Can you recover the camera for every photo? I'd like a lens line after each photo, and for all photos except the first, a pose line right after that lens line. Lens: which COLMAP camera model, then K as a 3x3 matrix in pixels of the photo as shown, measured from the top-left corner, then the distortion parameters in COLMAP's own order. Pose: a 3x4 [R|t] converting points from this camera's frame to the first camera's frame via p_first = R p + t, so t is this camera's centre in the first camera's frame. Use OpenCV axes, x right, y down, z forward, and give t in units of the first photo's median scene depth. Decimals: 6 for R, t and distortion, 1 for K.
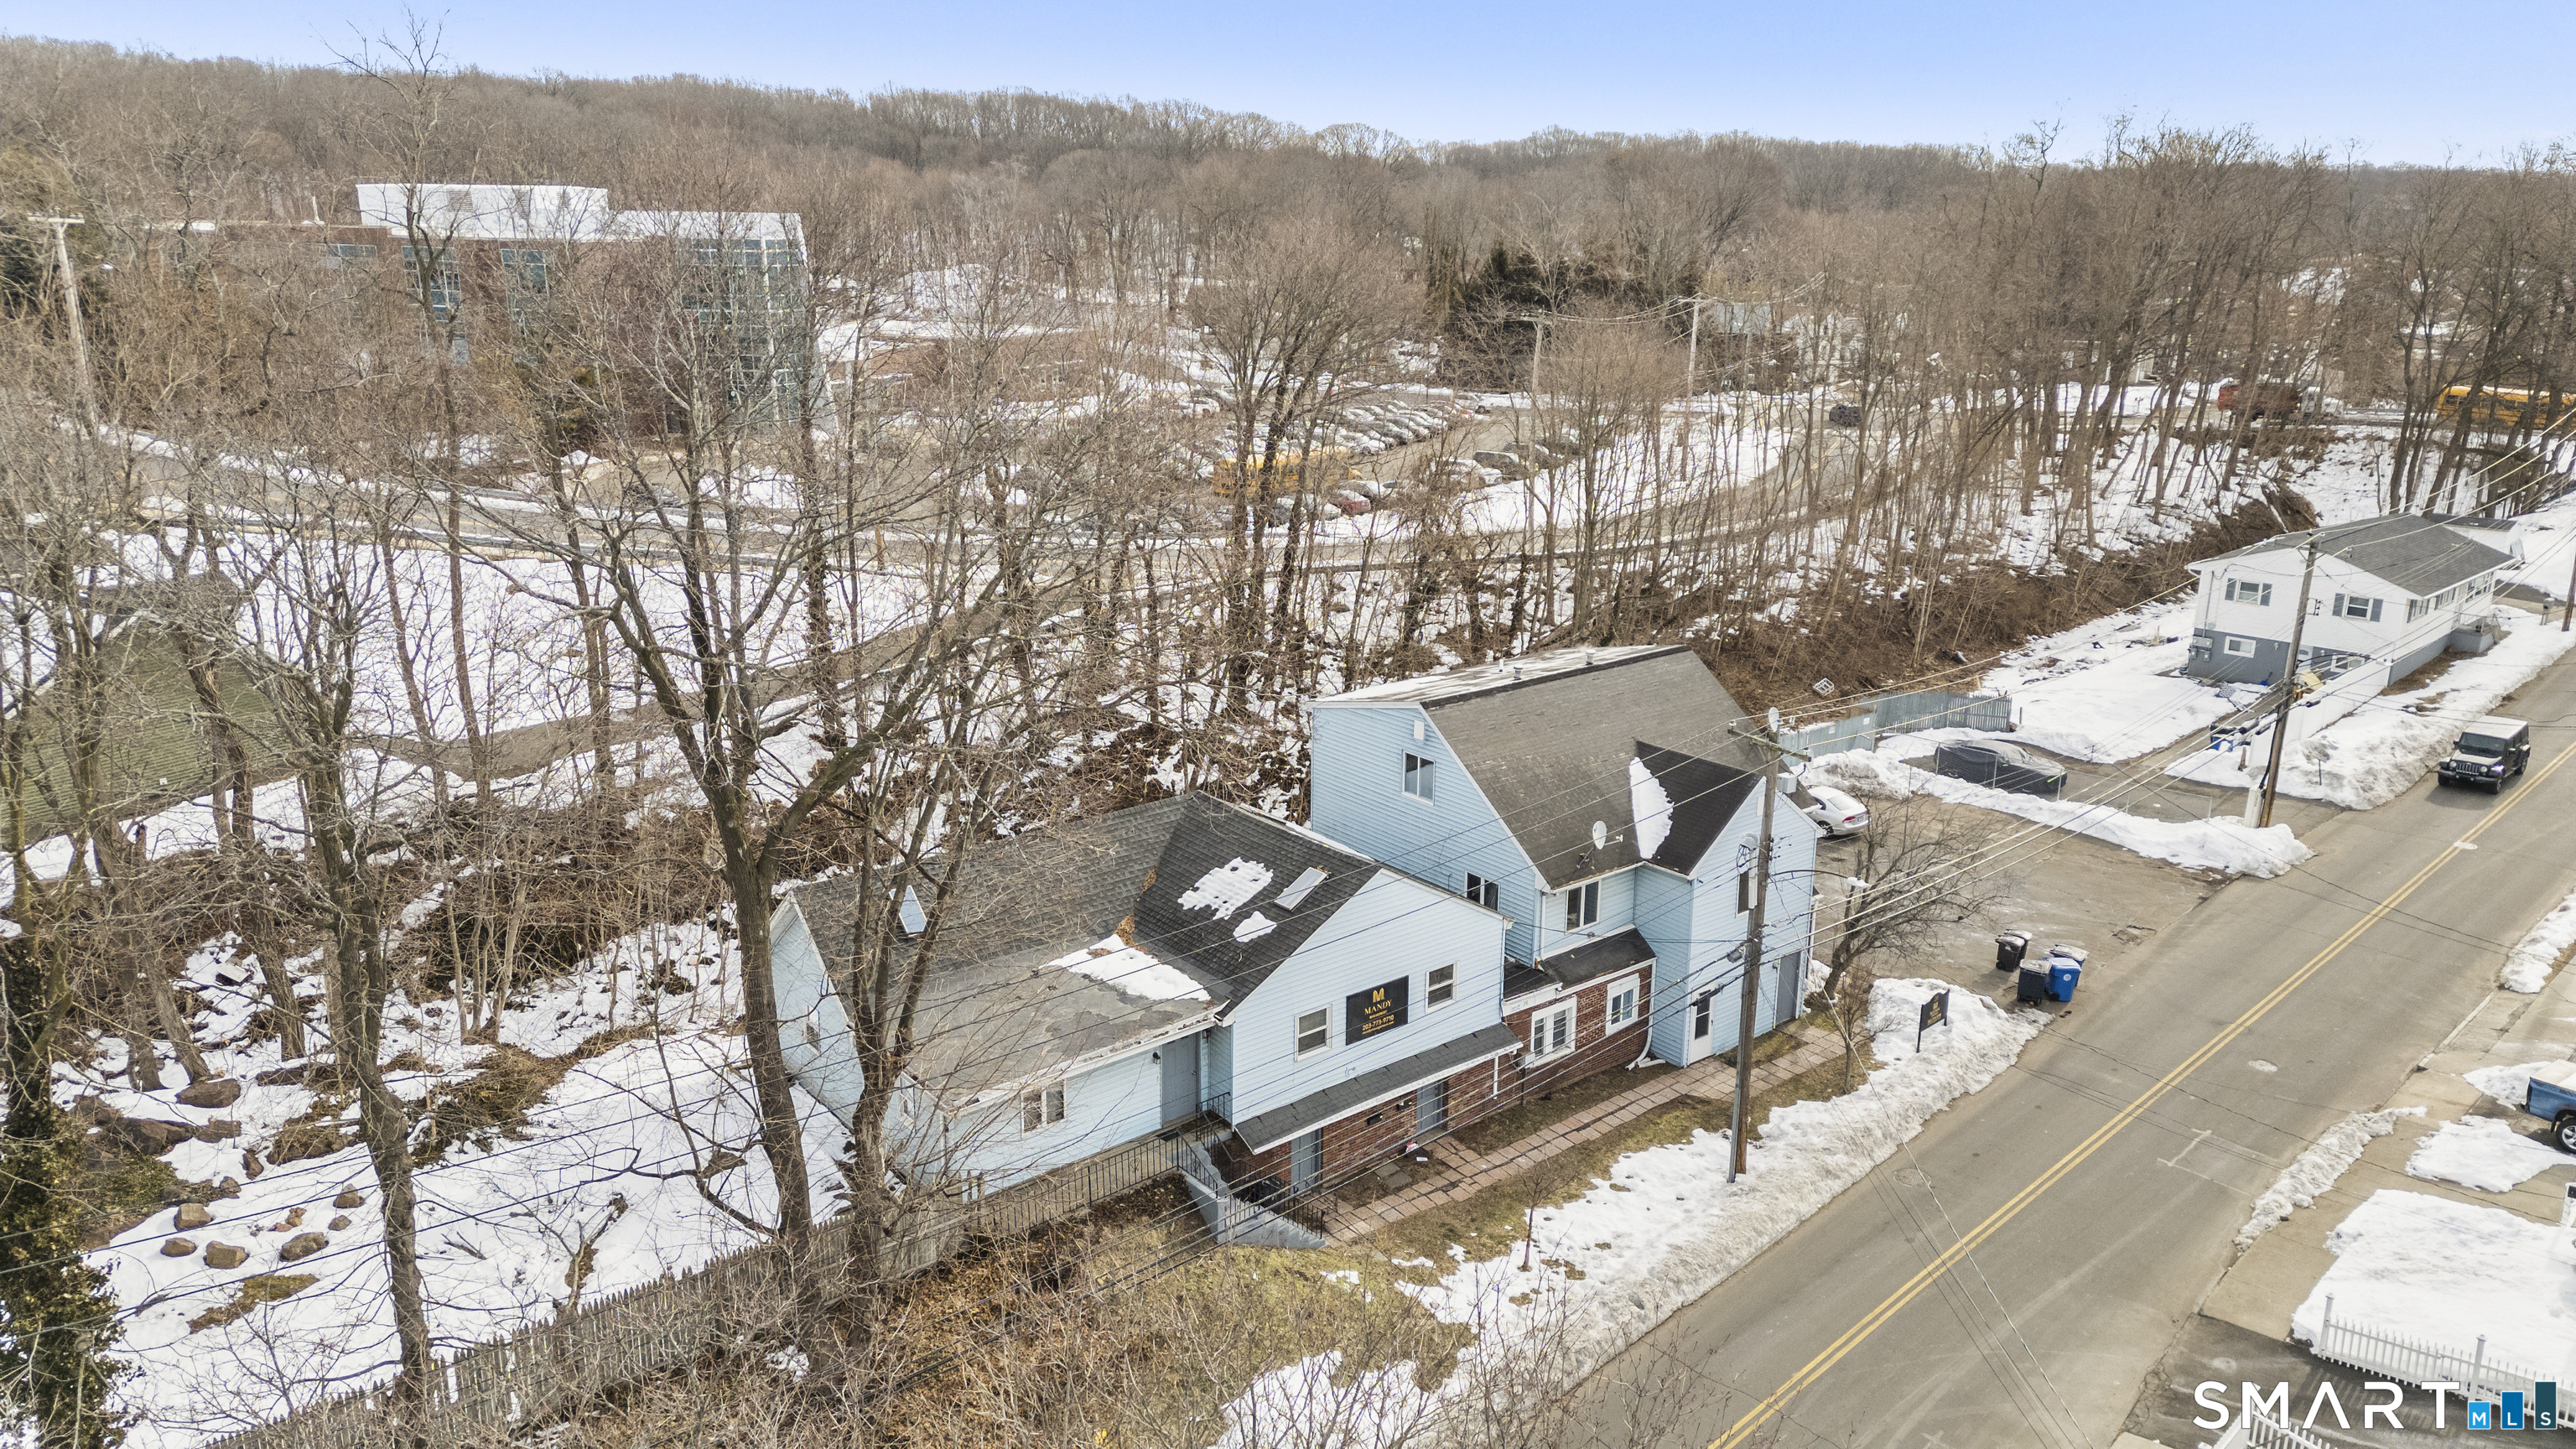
lens RADIAL K [[1804.3, 0, 1288.0], [0, 1804.3, 724.5], [0, 0, 1]] dist [0.082654, -0.091870]
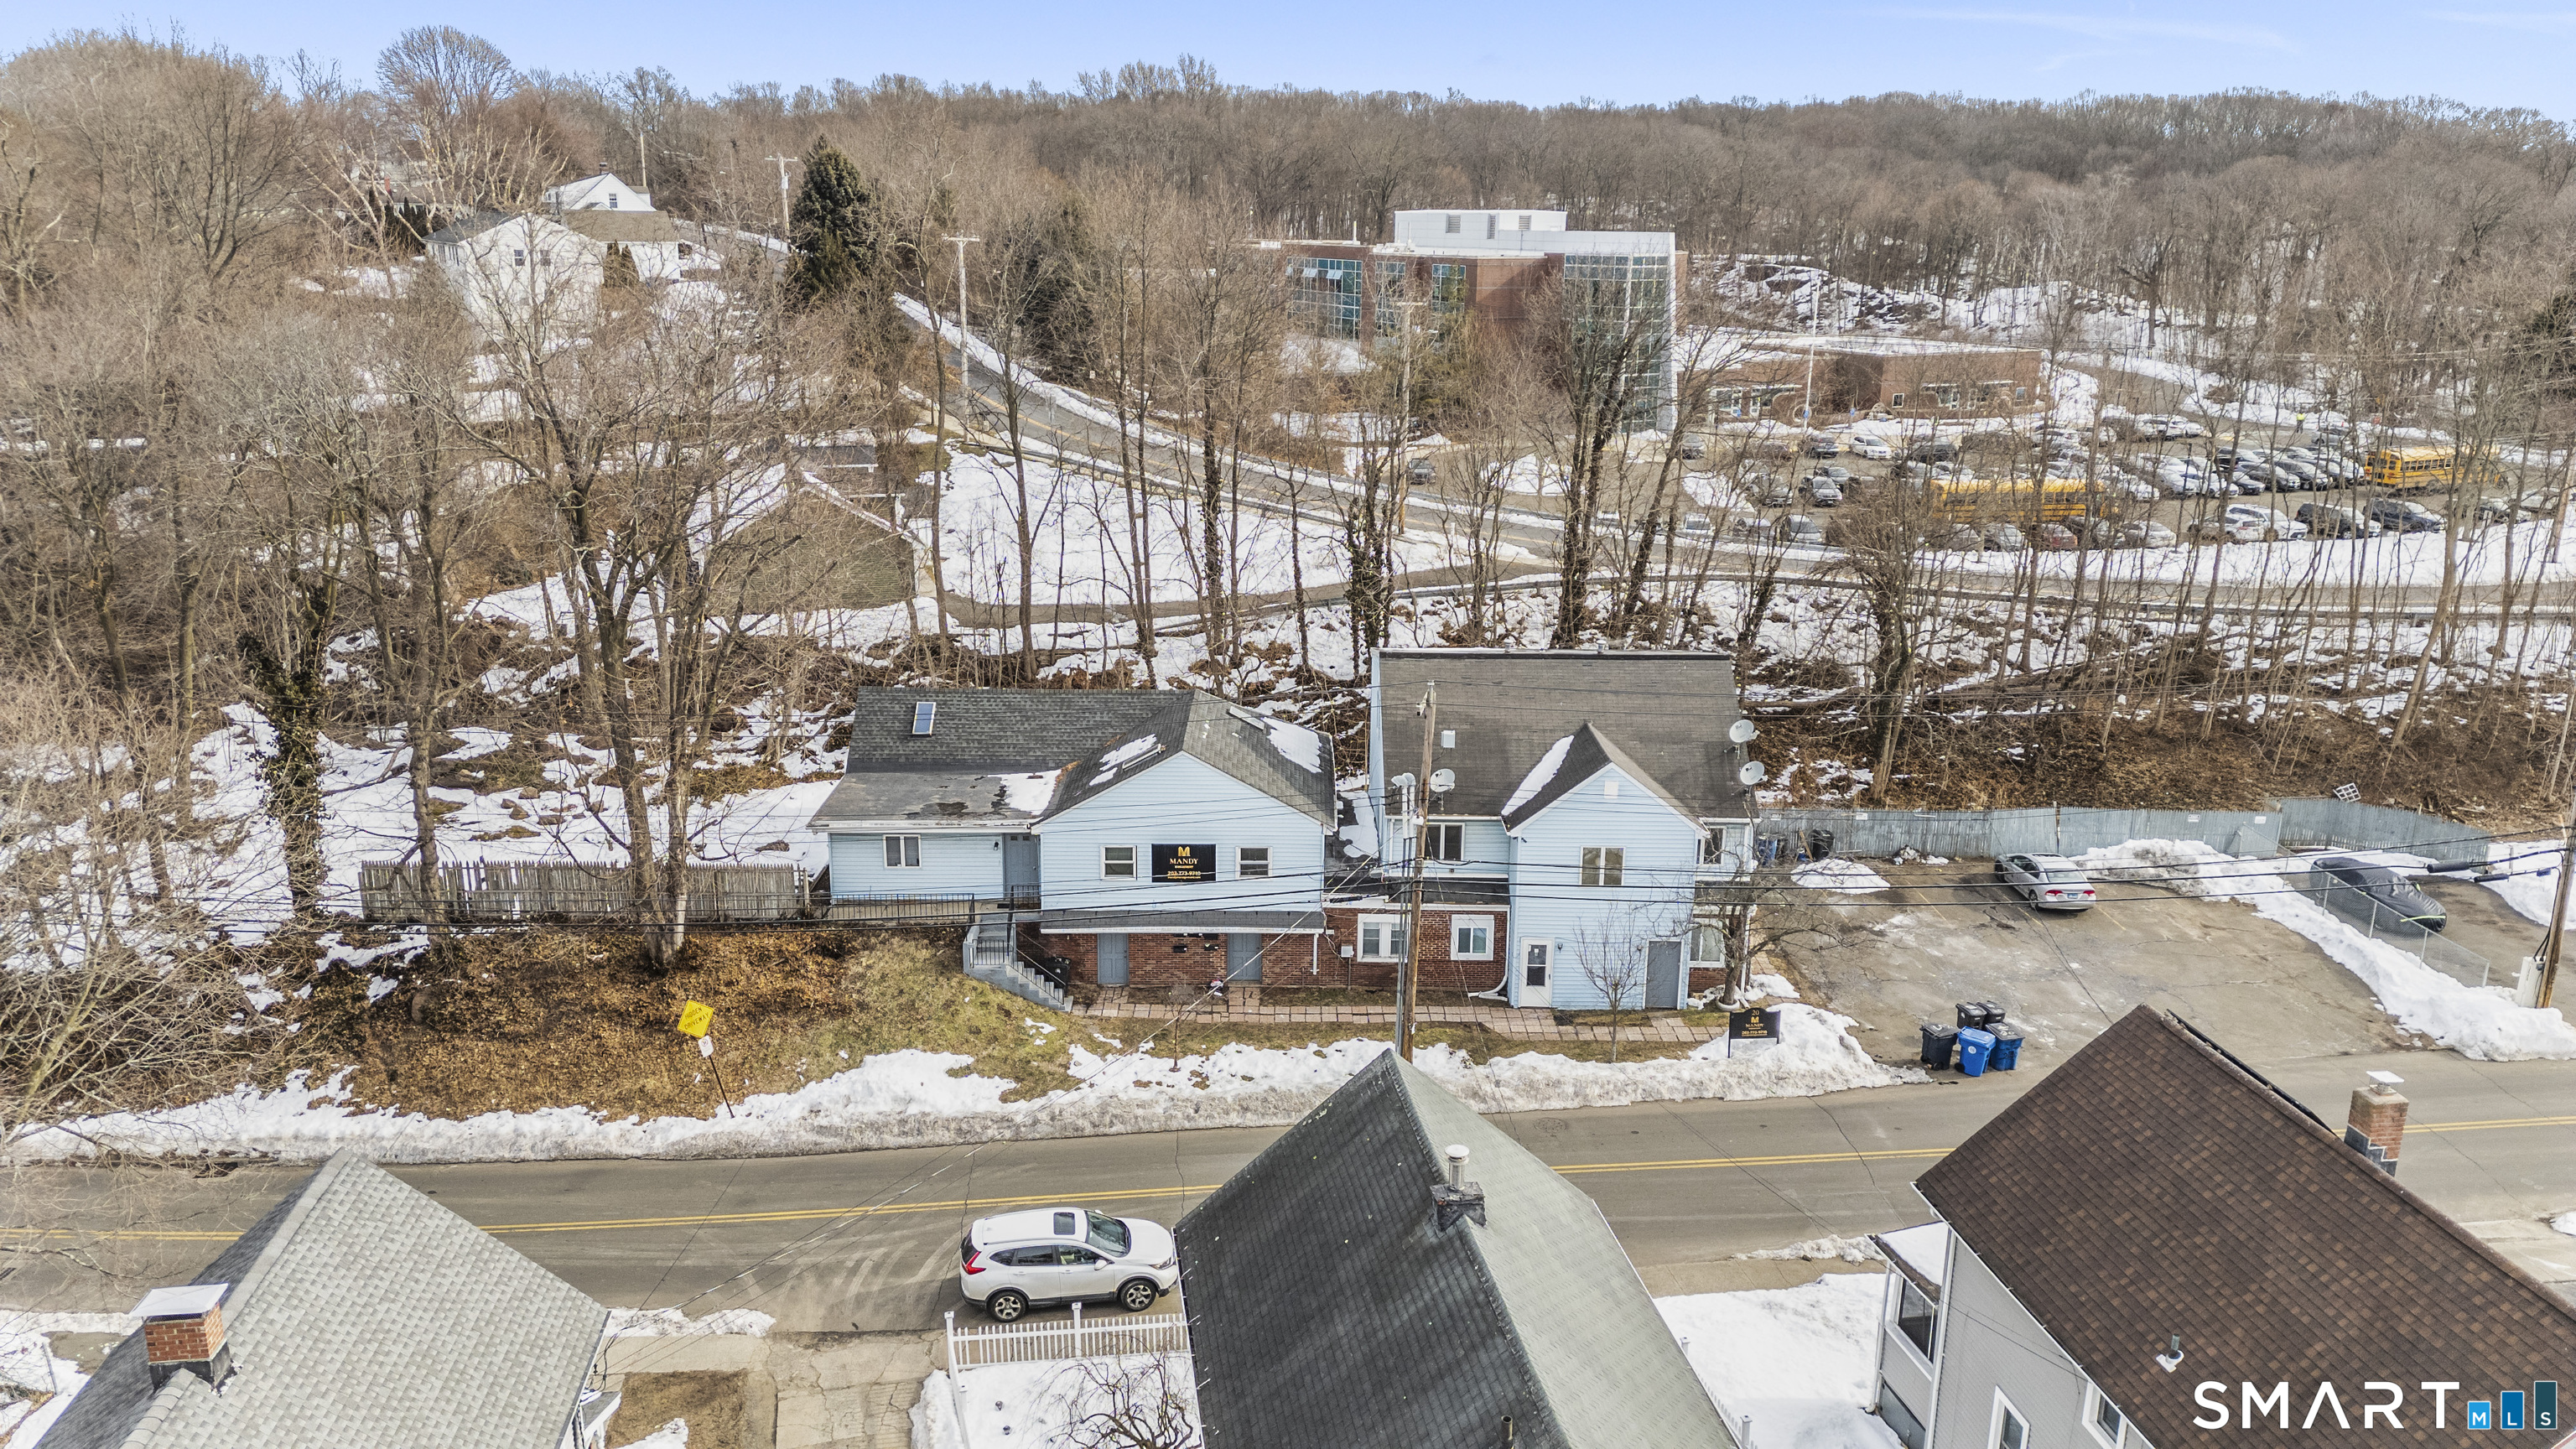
lens RADIAL K [[1804.3, 0, 1288.0], [0, 1804.3, 724.5], [0, 0, 1]] dist [0.082654, -0.091870]
pose [[0.780747, 0.173803, -0.600188, 0.793228], [-0.176787, 0.982733, 0.054610, -0.020452], [0.599316, 0.063468, 0.797992, 0.013802]]
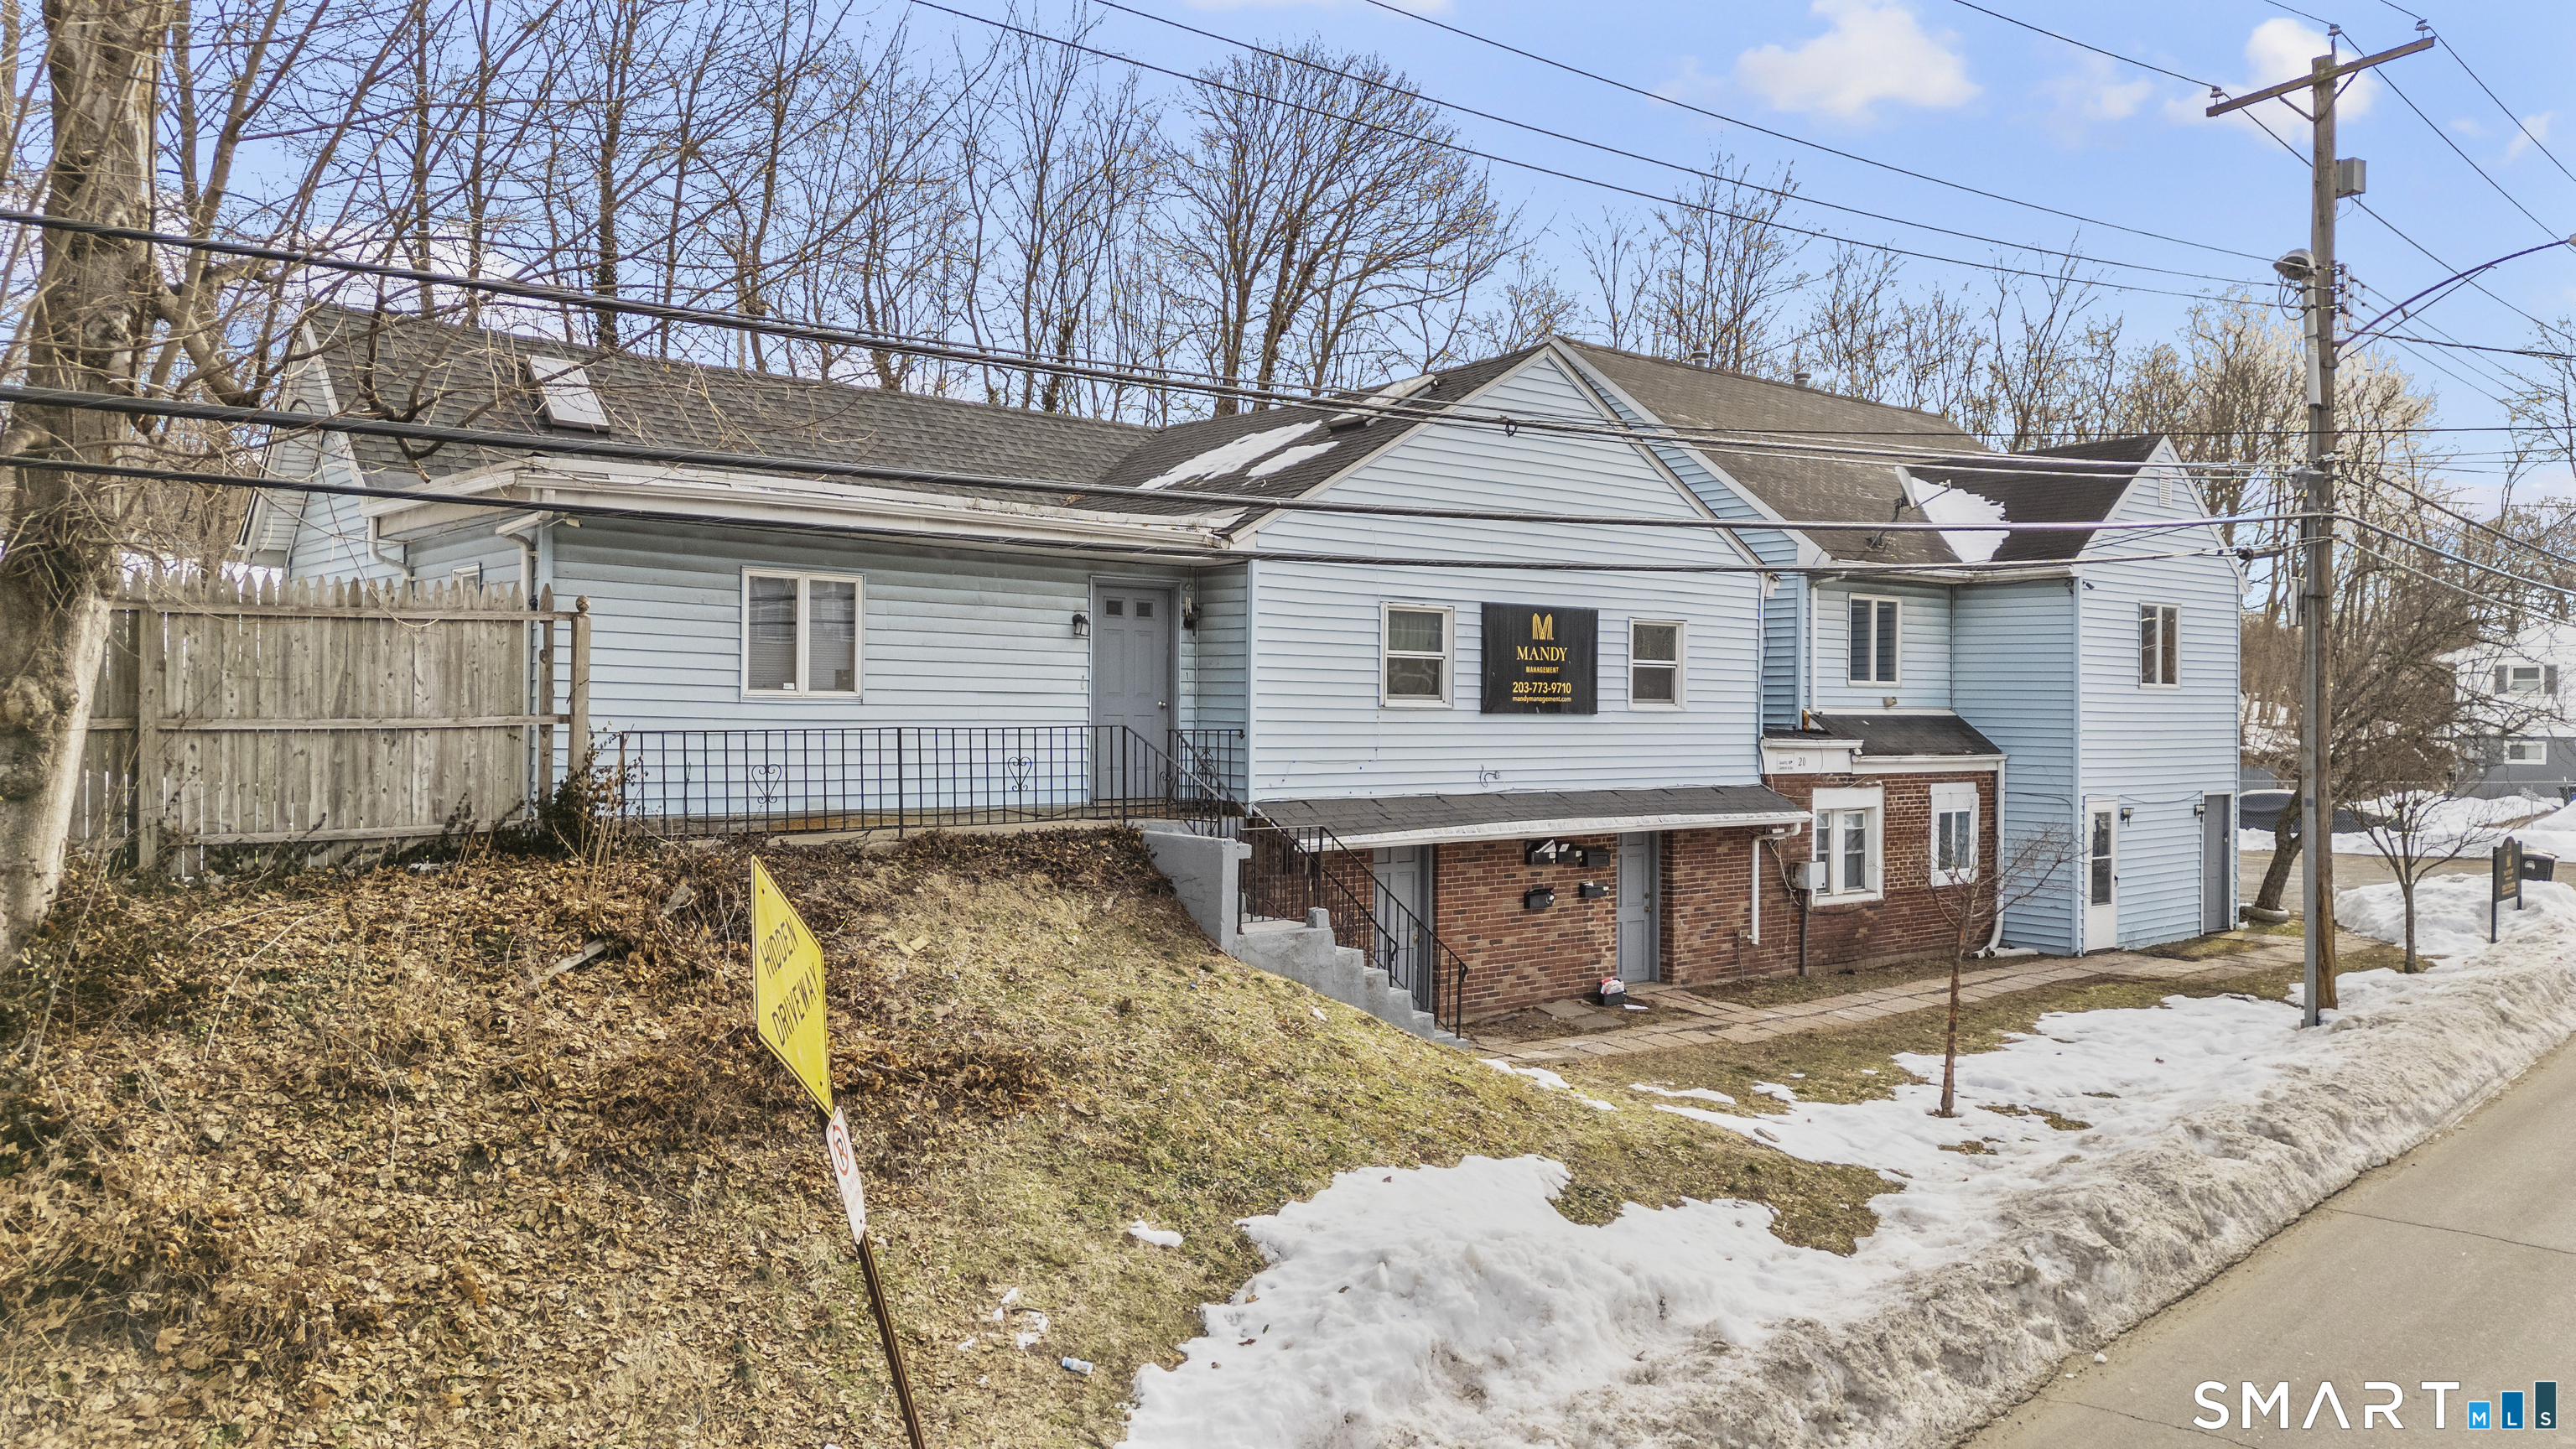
lens RADIAL K [[1804.3, 0, 1288.0], [0, 1804.3, 724.5], [0, 0, 1]] dist [0.082654, -0.091870]
pose [[0.999823, -0.001191, 0.018799, -0.025637], [0.006202, 0.963172, -0.268815, 0.281489], [-0.017787, 0.268884, 0.963008, 0.495581]]
